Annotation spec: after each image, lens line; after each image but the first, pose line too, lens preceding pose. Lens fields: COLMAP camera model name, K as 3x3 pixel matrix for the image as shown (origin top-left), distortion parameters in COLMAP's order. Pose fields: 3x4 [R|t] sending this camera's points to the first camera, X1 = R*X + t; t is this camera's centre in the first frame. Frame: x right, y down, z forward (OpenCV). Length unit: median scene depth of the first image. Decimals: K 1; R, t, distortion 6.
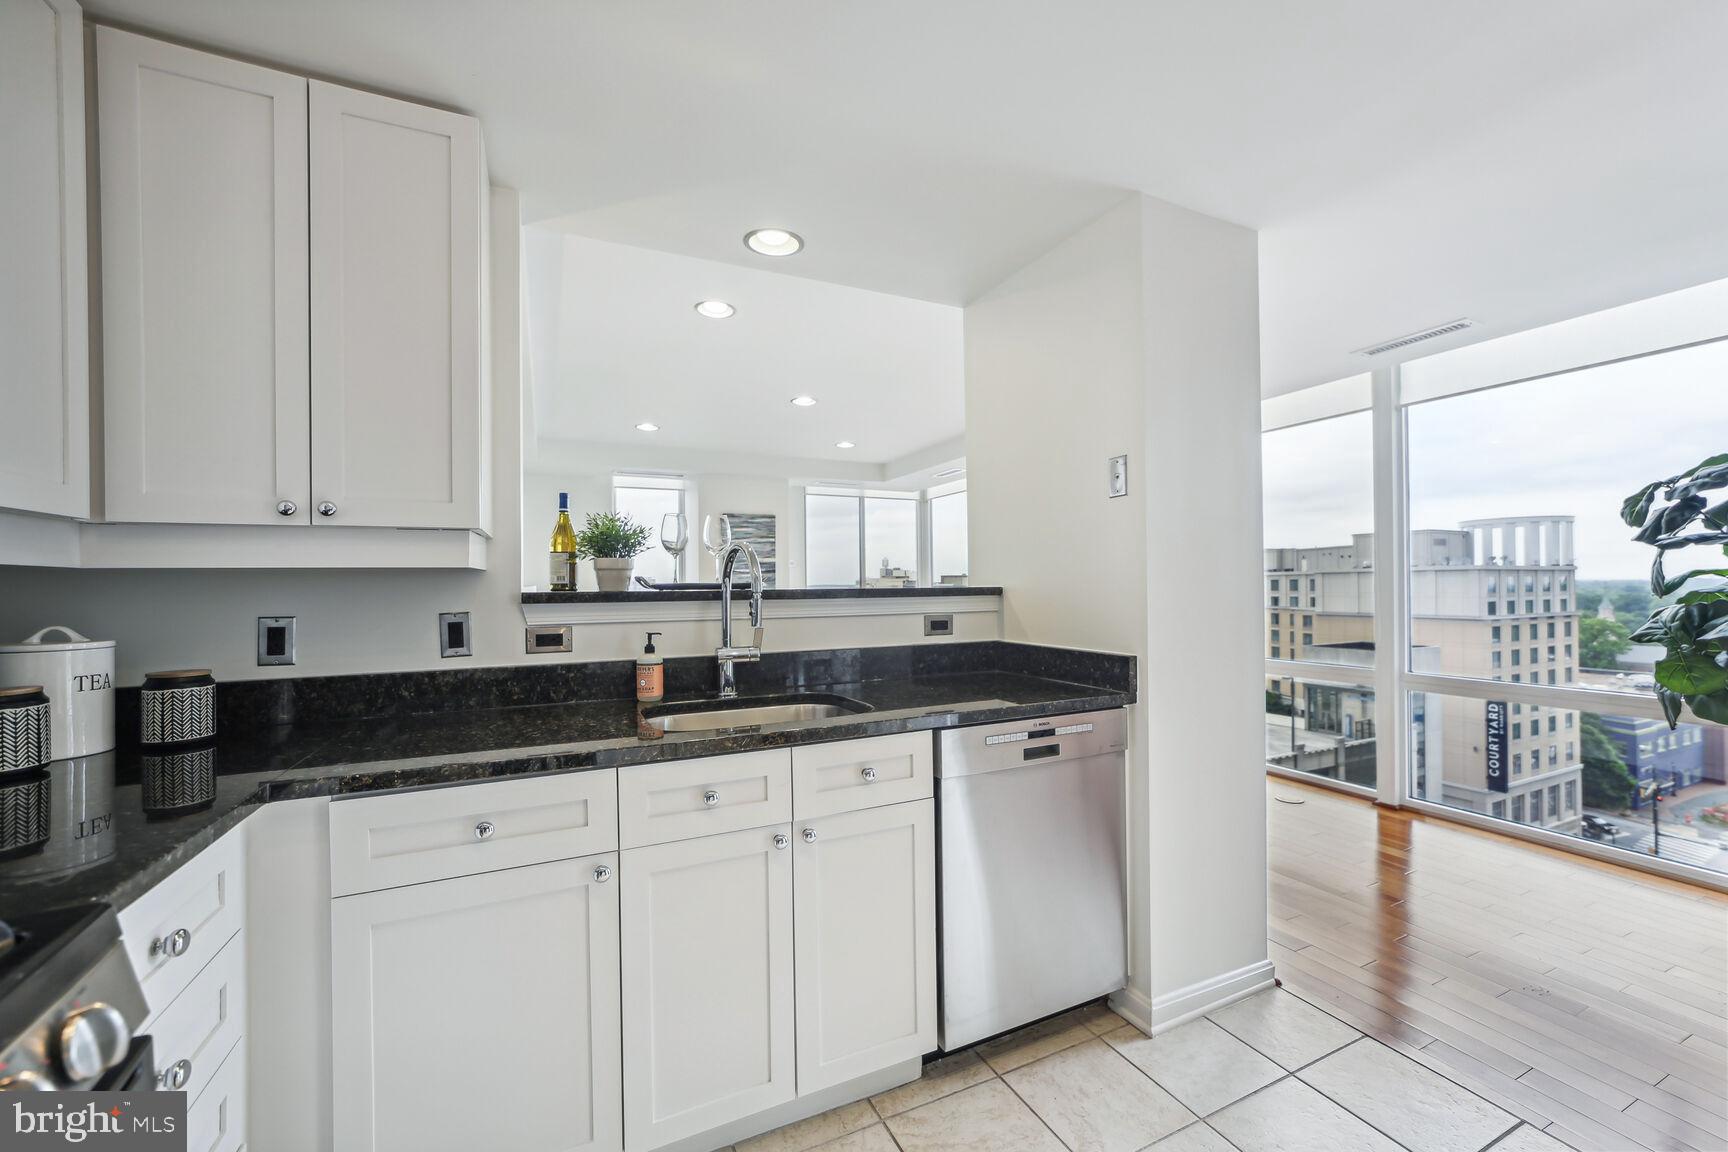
lens RADIAL K [[687.3, 0, 867.1], [0, 687.3, 588.8], [0, 0, 1]] dist [-0.010379, 0.003569]
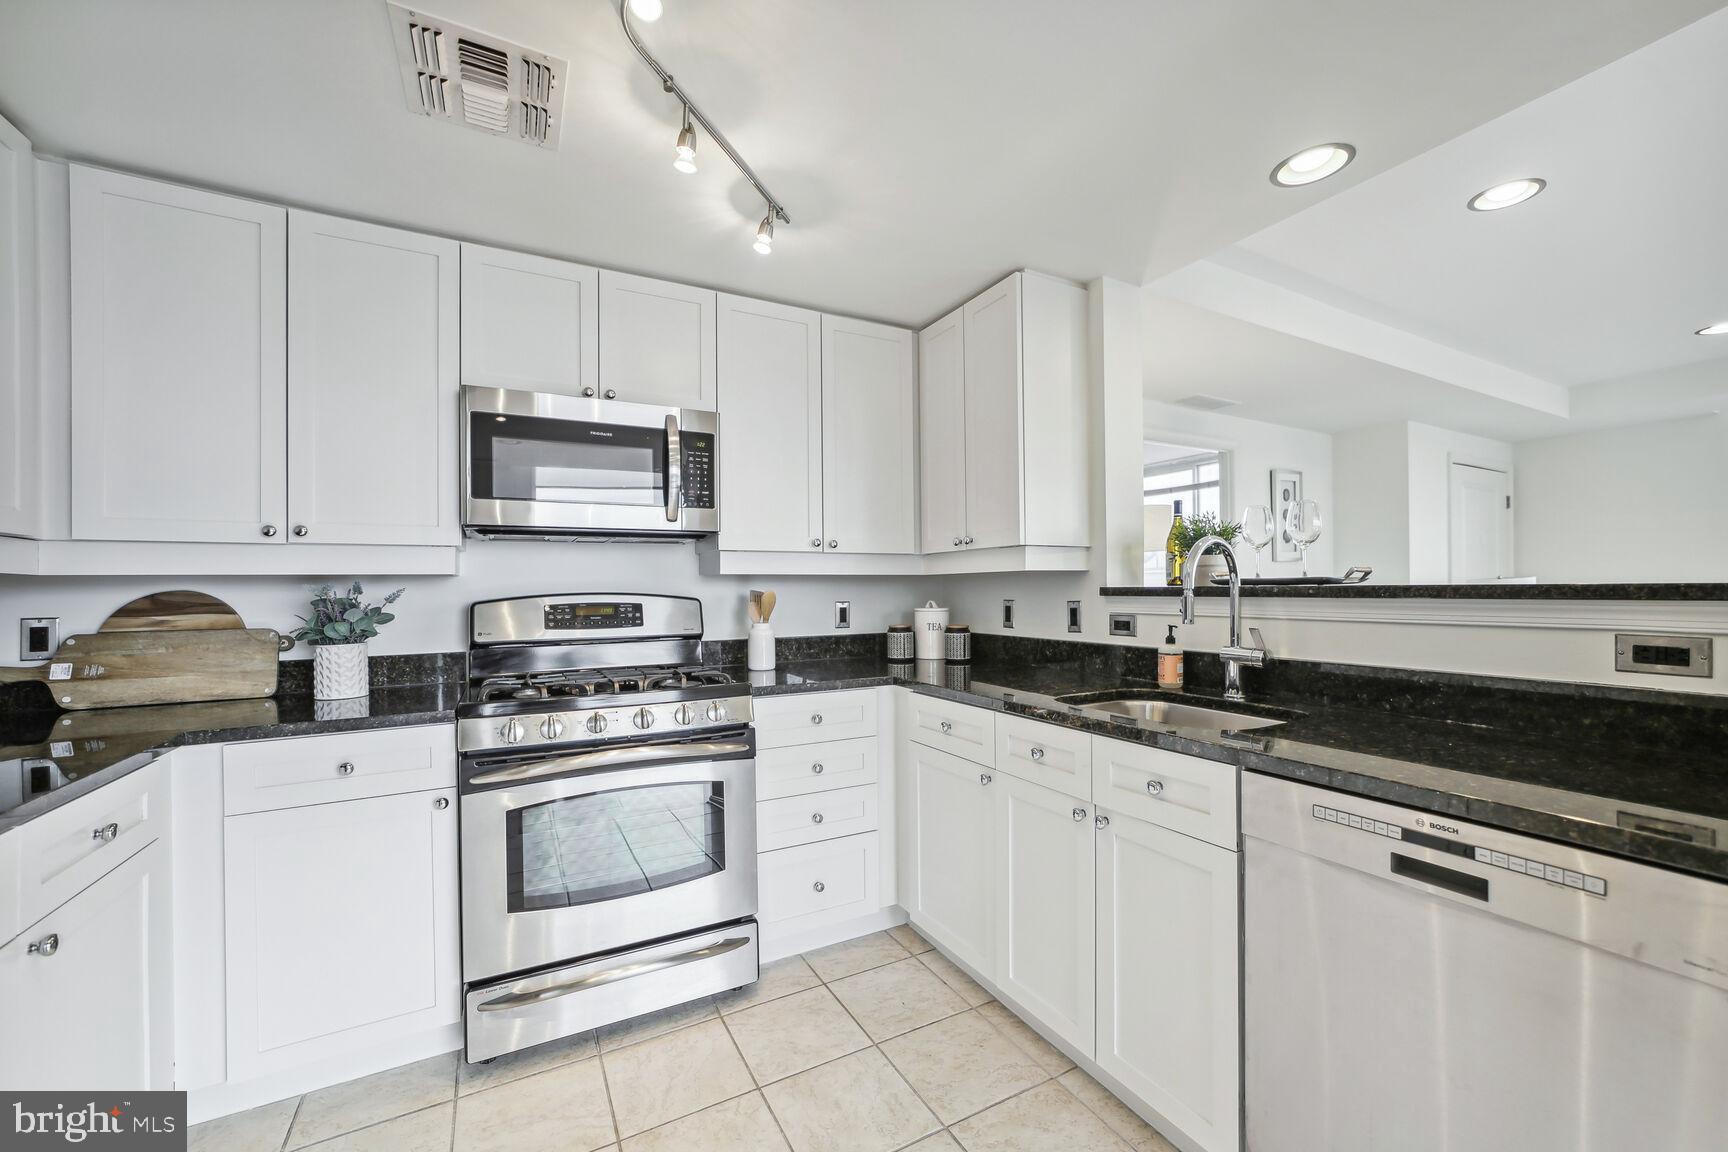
lens RADIAL K [[687.3, 0, 875.2], [0, 687.3, 593.5], [0, 0, 1]] dist [-0.010379, 0.003569]
pose [[0.060815, 0.017649, -0.997993, 0.706240], [0.003529, 0.999834, 0.017896, -0.006664], [0.998143, -0.004610, 0.060743, 0.451154]]
